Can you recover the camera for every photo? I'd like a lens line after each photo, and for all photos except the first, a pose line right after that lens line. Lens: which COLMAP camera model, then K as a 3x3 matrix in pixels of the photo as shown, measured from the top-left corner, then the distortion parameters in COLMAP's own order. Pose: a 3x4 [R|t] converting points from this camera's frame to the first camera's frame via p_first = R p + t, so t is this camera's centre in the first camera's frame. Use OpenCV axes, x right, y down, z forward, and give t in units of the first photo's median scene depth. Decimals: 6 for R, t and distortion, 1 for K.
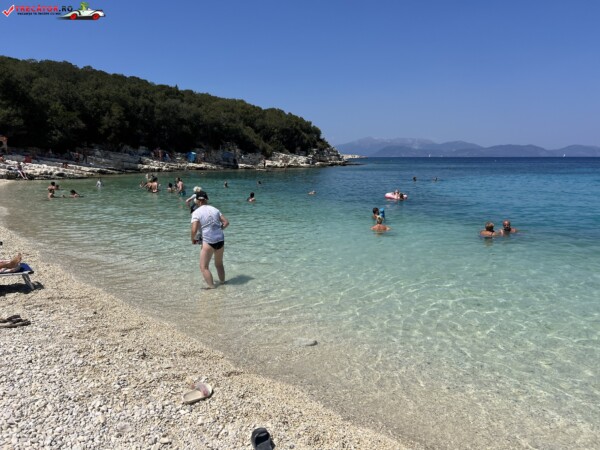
lens RADIAL K [[456.2, 0, 304.6], [0, 456.2, 241.7], [0, 0, 1]] dist [0.048530, -0.051536]
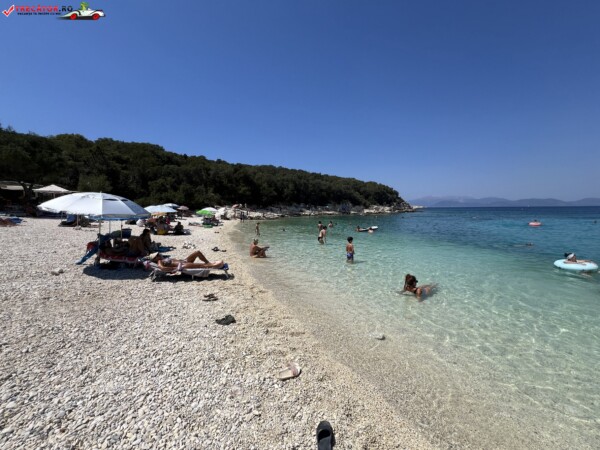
lens RADIAL K [[242.9, 0, 302.1], [0, 242.9, 228.4], [0, 0, 1]] dist [-0.002239, 0.001889]
pose [[0.941434, 0.019431, -0.336637, 0.003875], [-0.052557, 0.994593, -0.089570, -0.003762], [0.333076, 0.102016, 0.937365, 0.021137]]
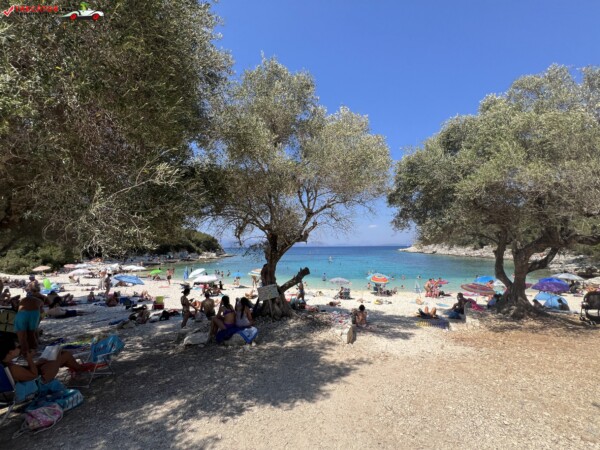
lens RADIAL K [[243.8, 0, 298.1], [0, 243.8, 227.9], [0, 0, 1]] dist [0.002976, 0.000043]
pose [[0.895761, 0.024569, 0.443857, -0.206264], [0.090163, 0.967677, -0.235525, 0.005092], [-0.435297, 0.250993, 0.864592, -0.249724]]
